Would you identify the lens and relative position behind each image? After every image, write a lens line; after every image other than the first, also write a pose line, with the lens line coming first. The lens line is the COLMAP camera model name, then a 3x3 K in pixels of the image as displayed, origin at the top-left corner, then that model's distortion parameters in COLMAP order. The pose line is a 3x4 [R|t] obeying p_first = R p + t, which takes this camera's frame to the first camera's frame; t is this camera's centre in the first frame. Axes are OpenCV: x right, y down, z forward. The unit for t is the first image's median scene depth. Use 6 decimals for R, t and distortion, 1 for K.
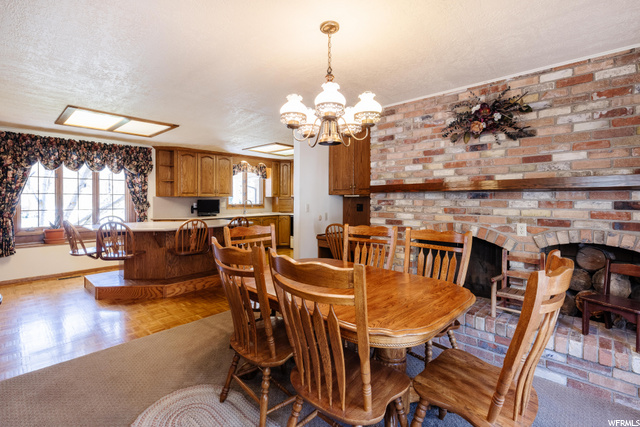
lens RADIAL K [[298.8, 0, 321.4], [0, 298.8, 202.0], [0, 0, 1]] dist [-0.000734, 0.000044]
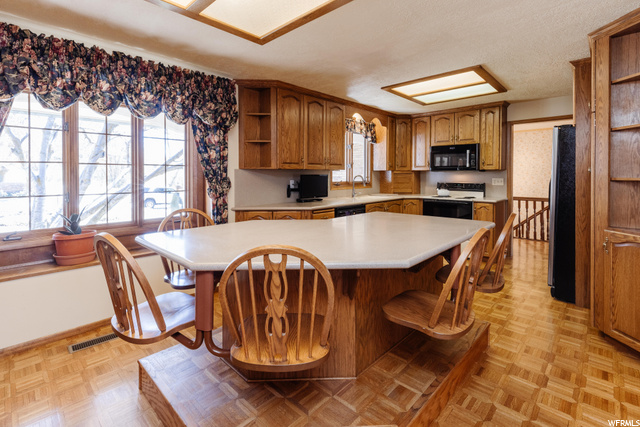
lens RADIAL K [[298.8, 0, 320.7], [0, 298.8, 179.7], [0, 0, 1]] dist [-0.000734, 0.000044]
pose [[0.999978, -0.004815, -0.004540, -0.443257], [0.004819, 0.999988, 0.000916, 0.002222], [0.004536, -0.000938, 0.999989, 0.484340]]
